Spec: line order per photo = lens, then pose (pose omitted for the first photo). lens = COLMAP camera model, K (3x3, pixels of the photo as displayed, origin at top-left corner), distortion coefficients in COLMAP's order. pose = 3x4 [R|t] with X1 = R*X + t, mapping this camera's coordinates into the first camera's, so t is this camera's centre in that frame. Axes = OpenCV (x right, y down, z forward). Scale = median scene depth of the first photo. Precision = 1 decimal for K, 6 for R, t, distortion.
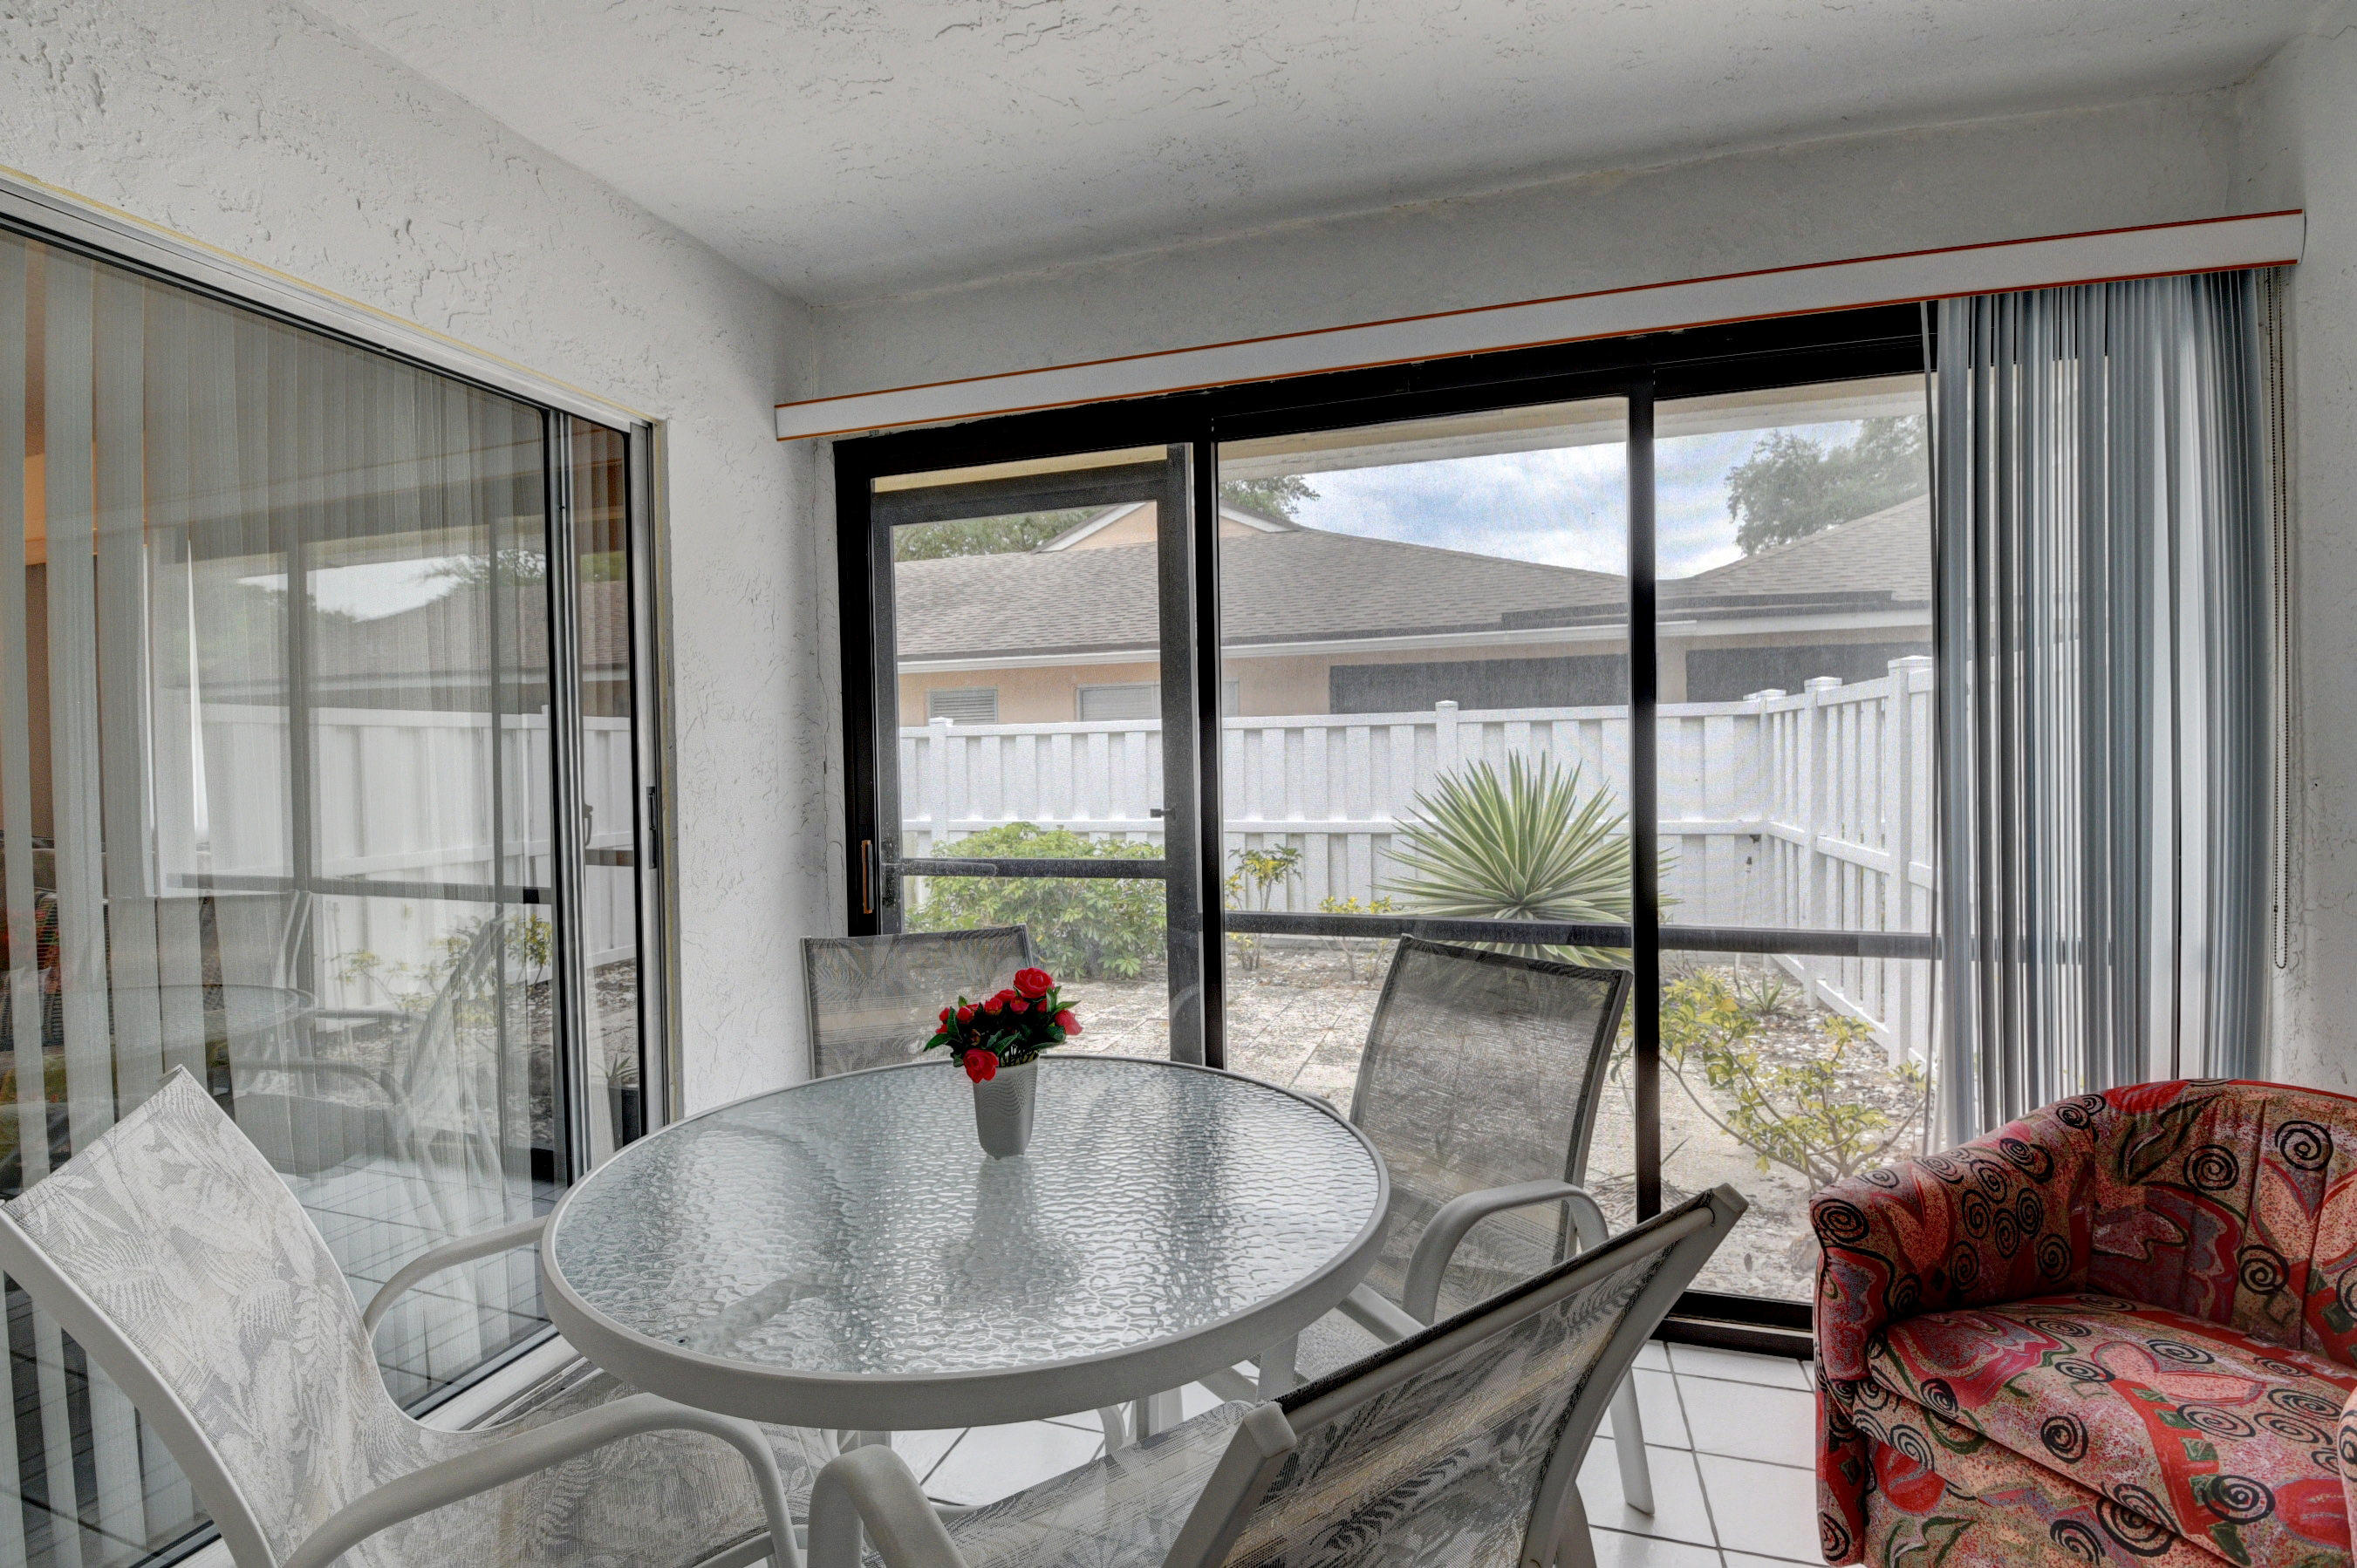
lens RADIAL K [[1105.5, 0, 1178.5], [0, 1105.5, 784.0], [0, 0, 1]] dist [0.003071, 0.000483]
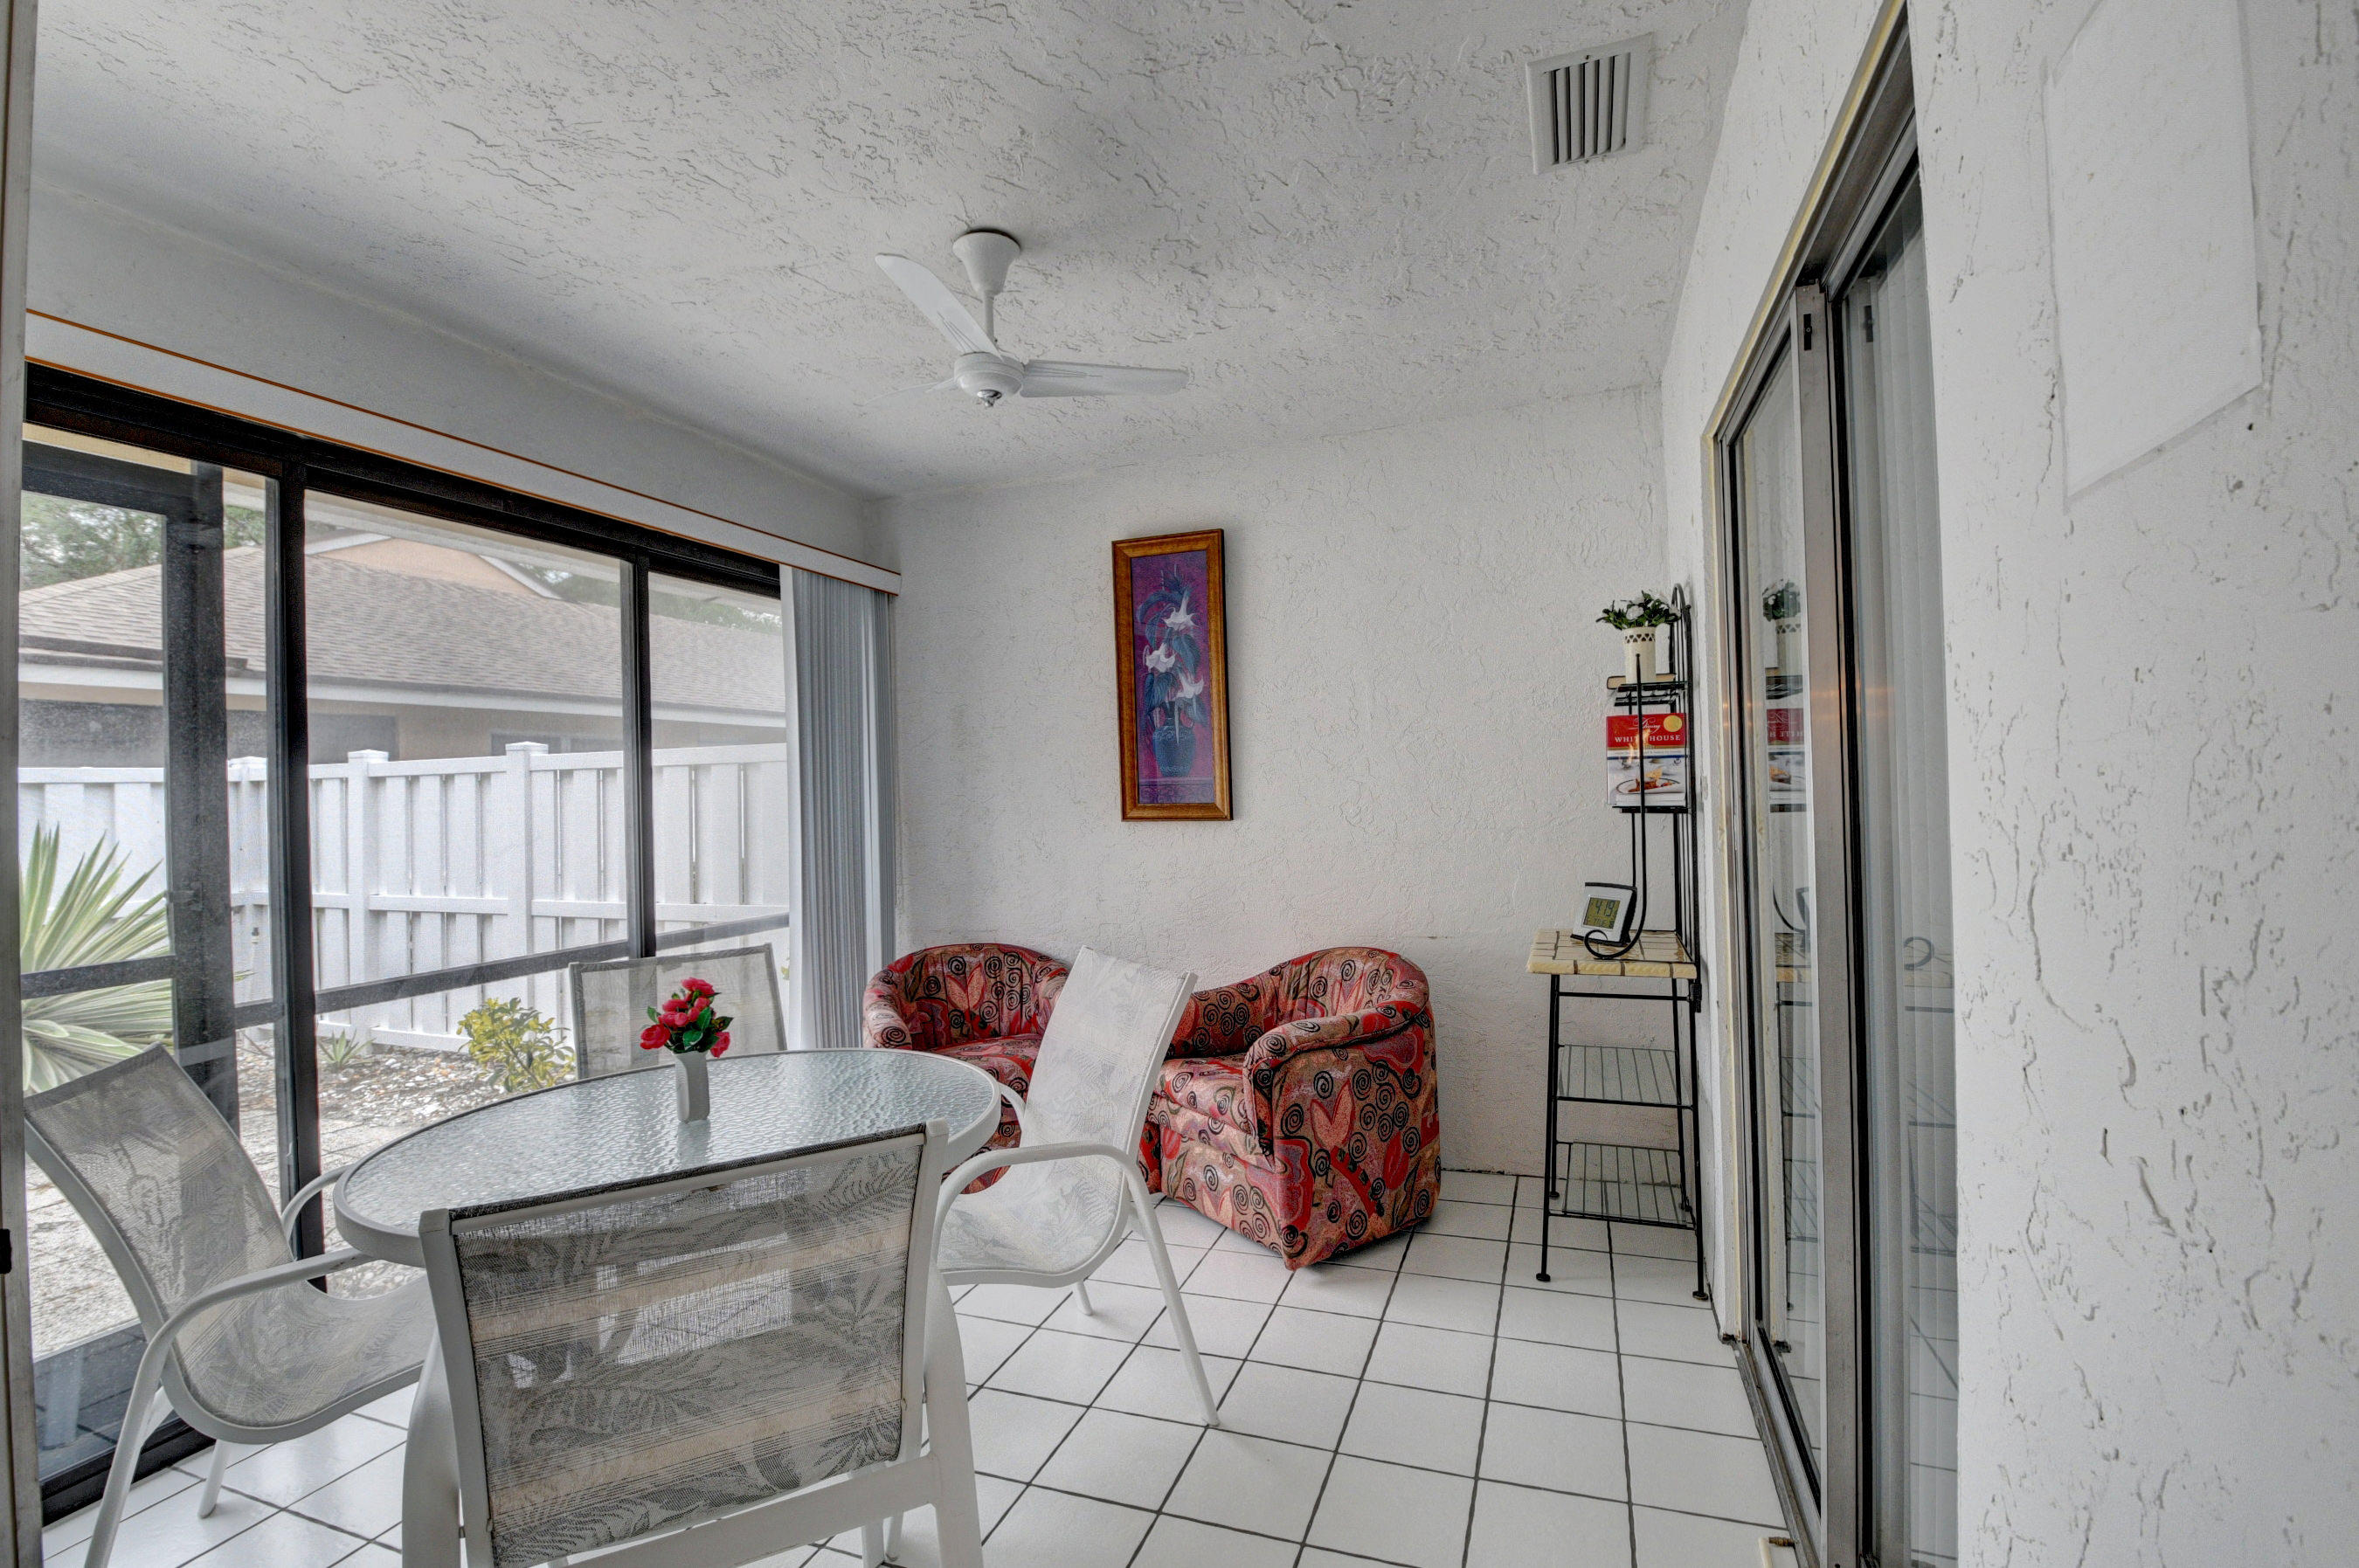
lens RADIAL K [[1043.8, 0, 1179.4], [0, 1043.8, 774.1], [0, 0, 1]] dist [0.002230, -0.015169]
pose [[0.086651, 0.039535, 0.995454, -0.942458], [0.040838, 0.998231, -0.043200, 0.013955], [-0.995401, 0.044395, 0.084883, 0.211225]]
